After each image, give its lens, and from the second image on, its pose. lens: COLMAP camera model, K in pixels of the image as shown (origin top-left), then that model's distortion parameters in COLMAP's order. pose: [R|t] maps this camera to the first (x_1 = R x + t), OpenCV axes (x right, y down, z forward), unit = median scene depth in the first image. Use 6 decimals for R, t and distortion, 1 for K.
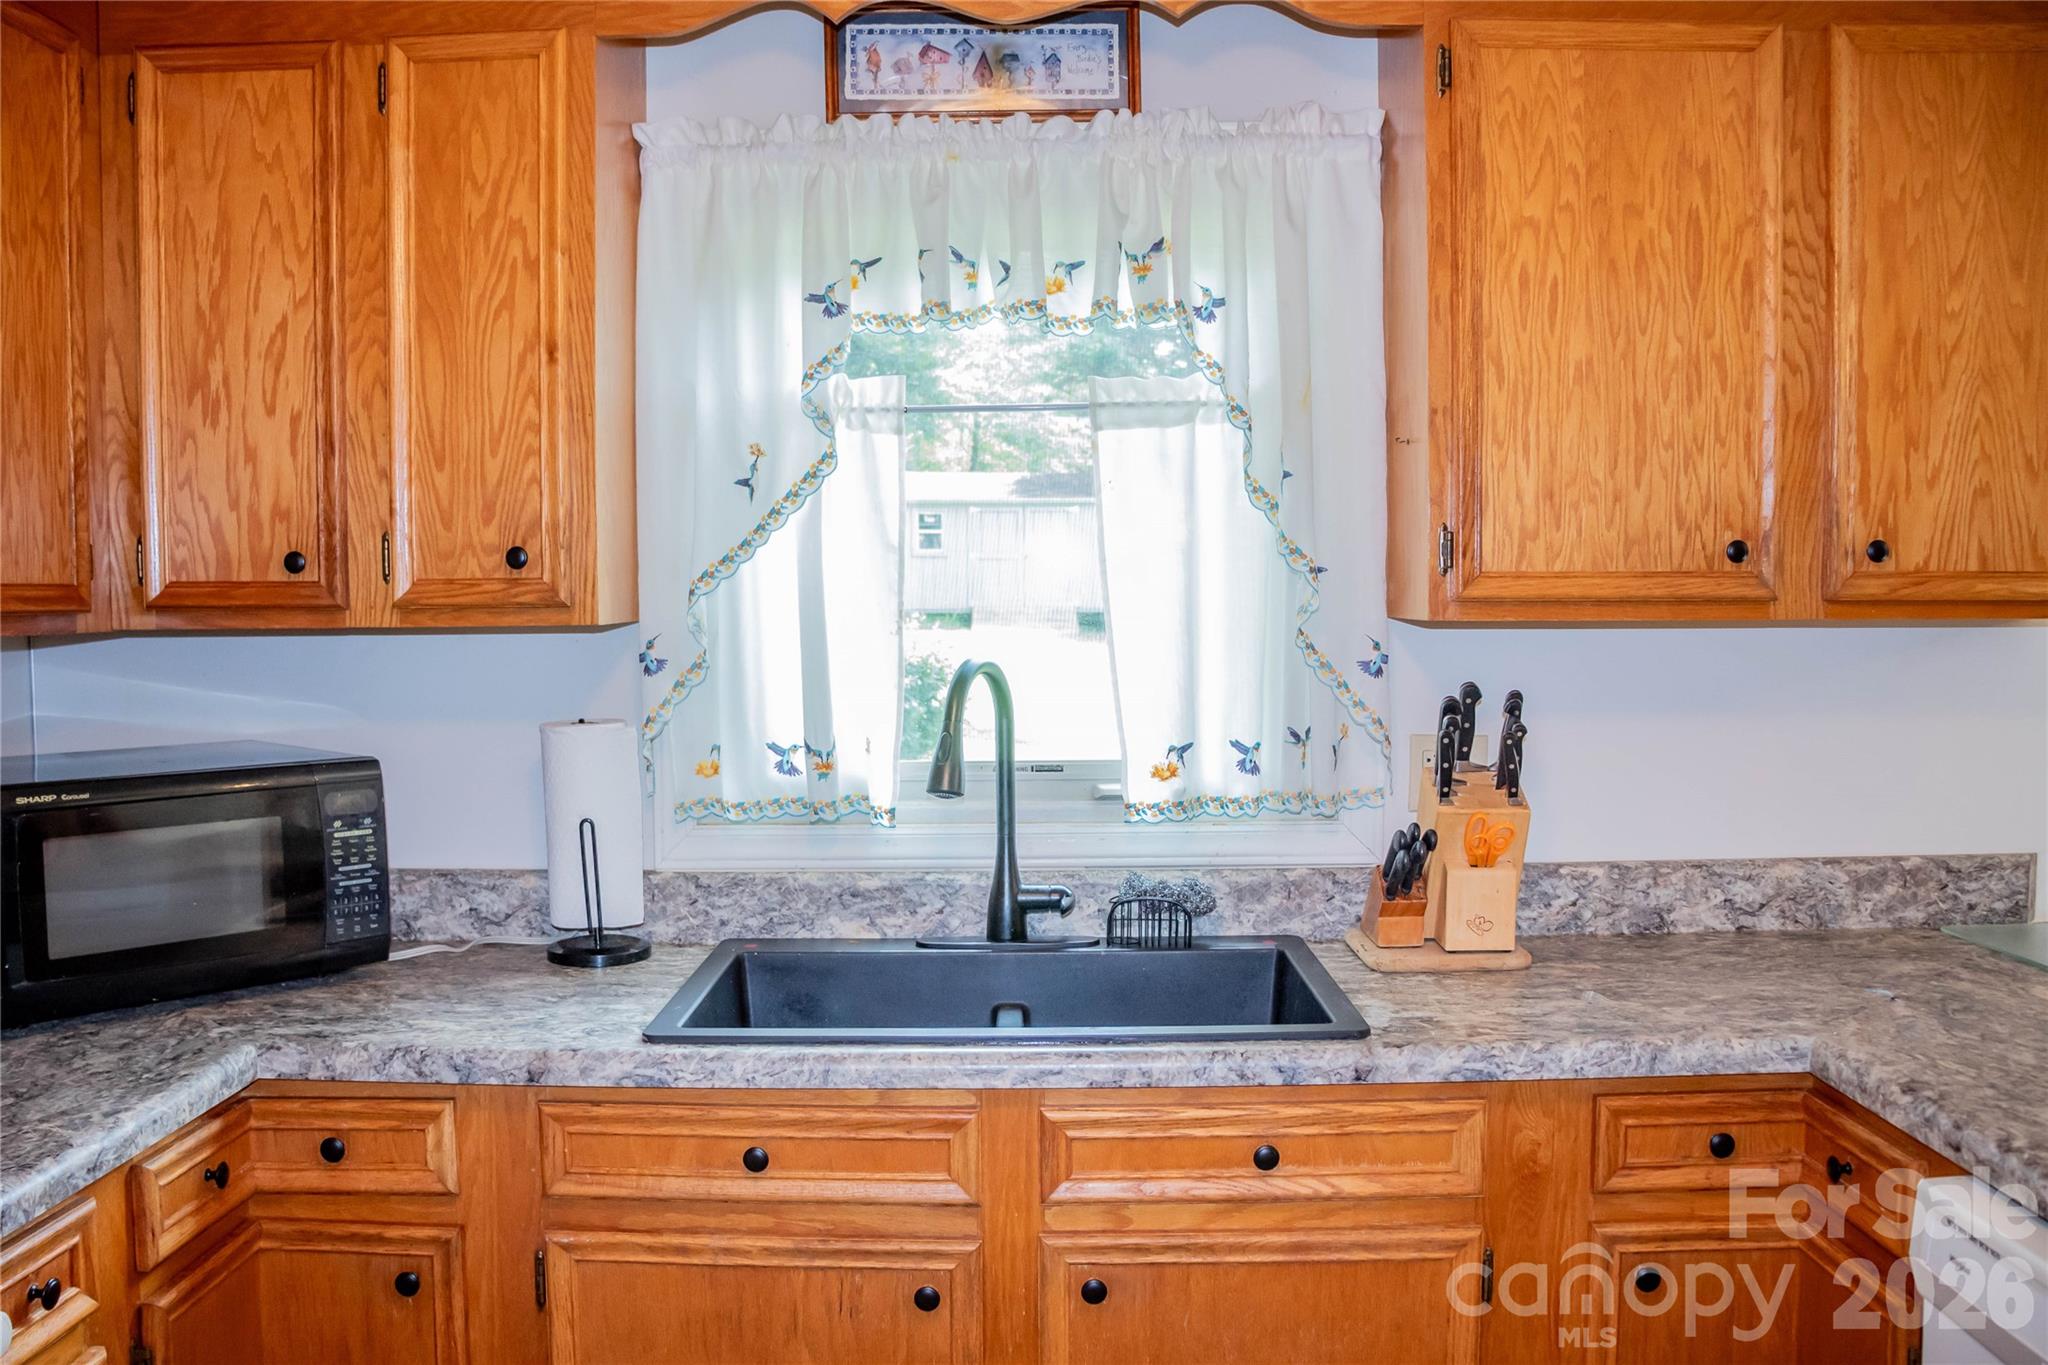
lens RADIAL K [[1729.5, 0, 1024.0], [0, 1729.5, 682.5], [0, 0, 1]] dist [-0.000305, 0.000600]
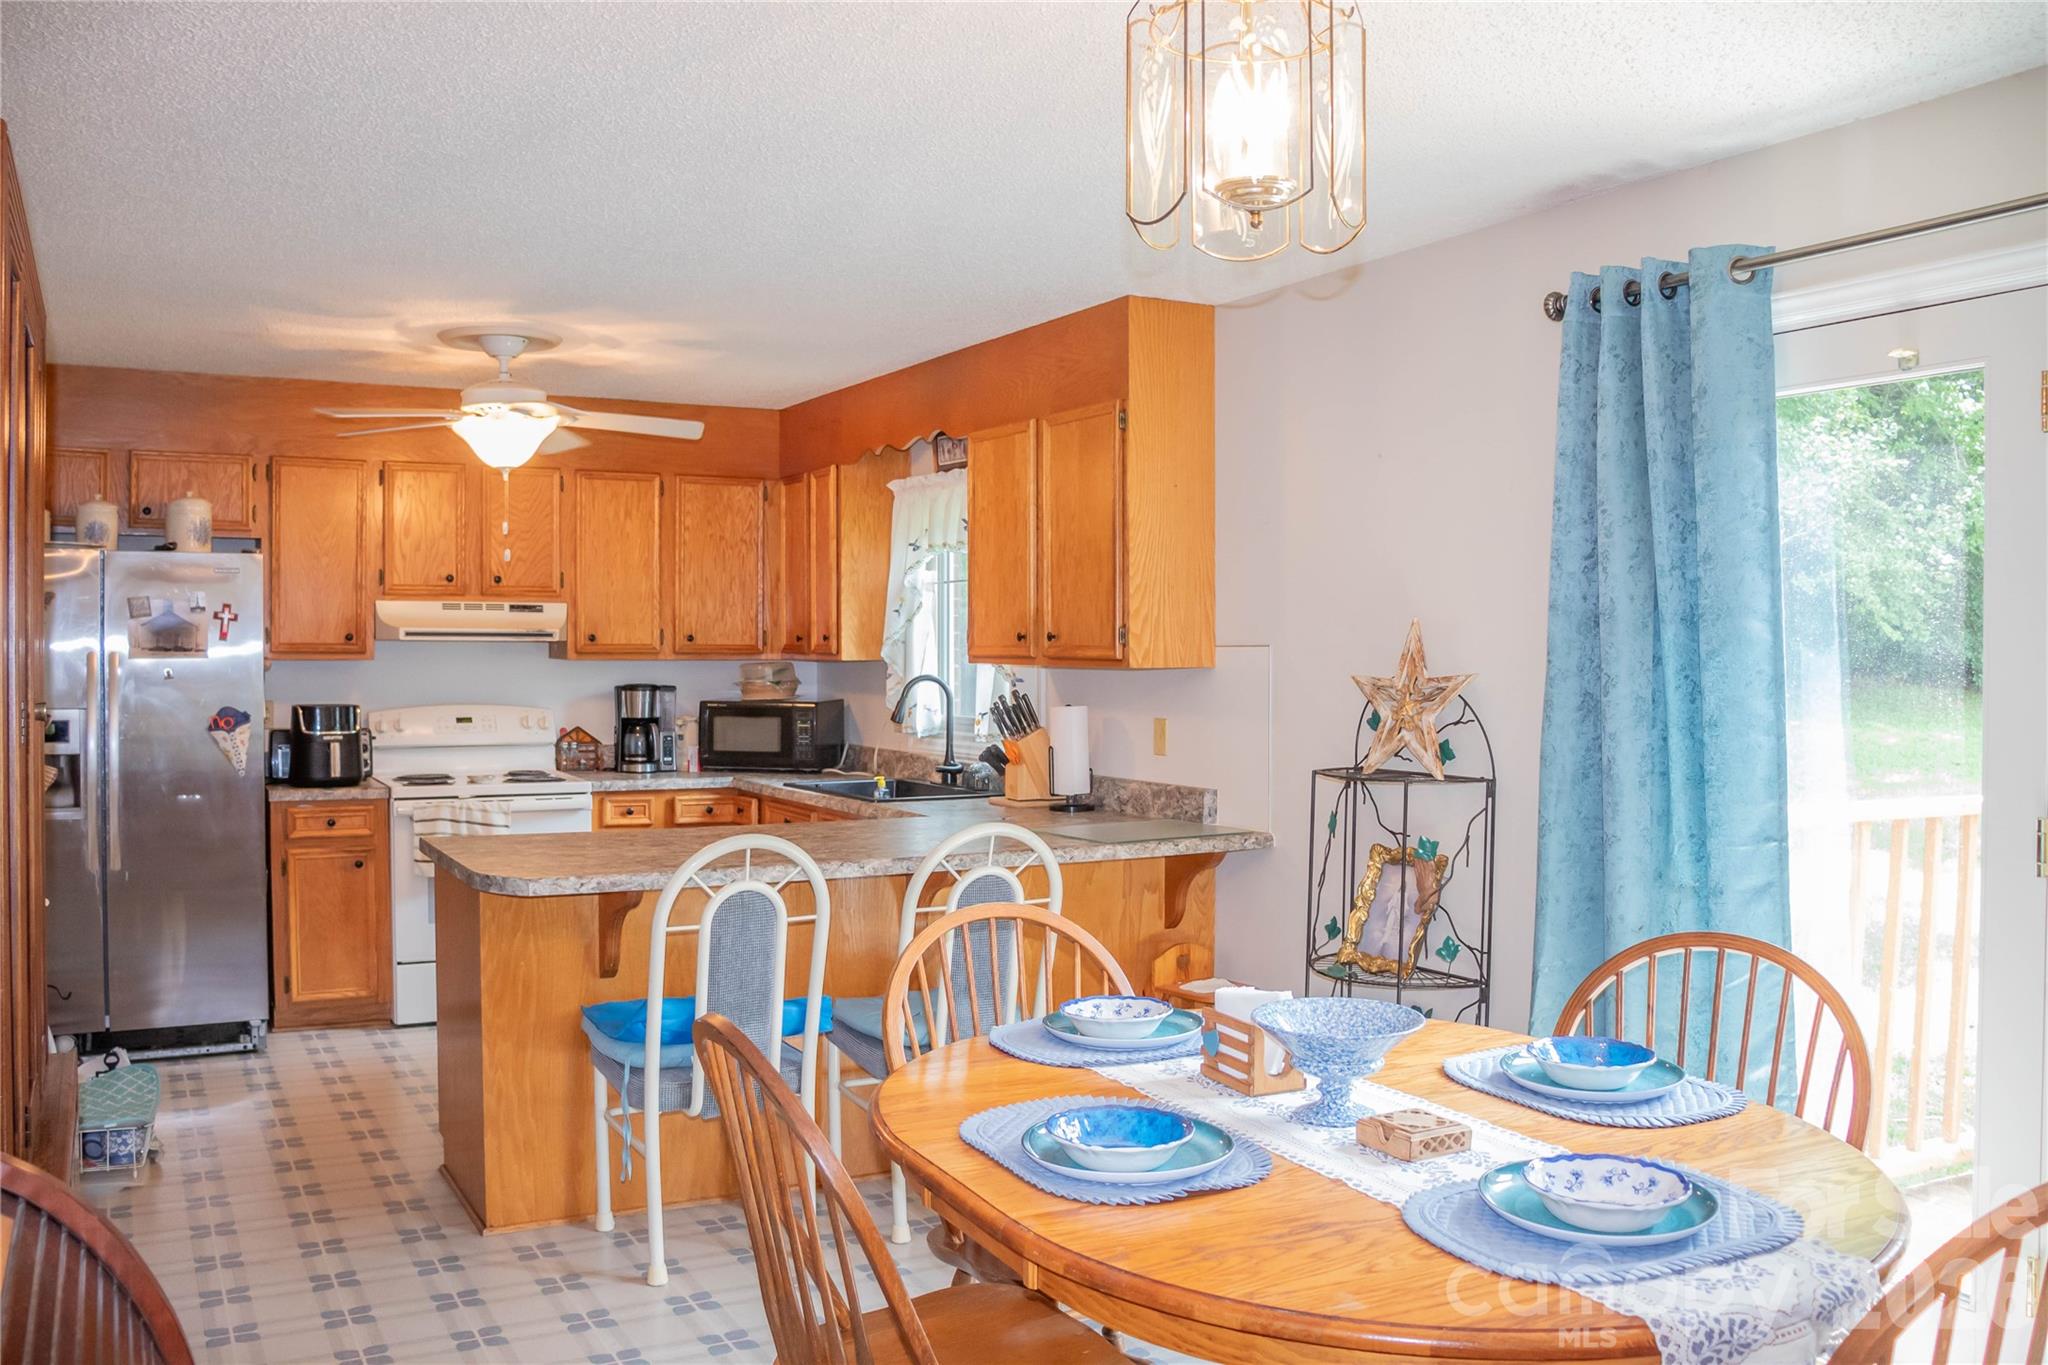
lens RADIAL K [[1729.5, 0, 1024.0], [0, 1729.5, 682.5], [0, 0, 1]] dist [-0.000305, 0.000600]
pose [[0.475837, 0.028424, -0.879074, 2.339577], [-0.043957, 0.998997, 0.008508, -0.030198], [0.878435, 0.034594, 0.476609, -0.127443]]
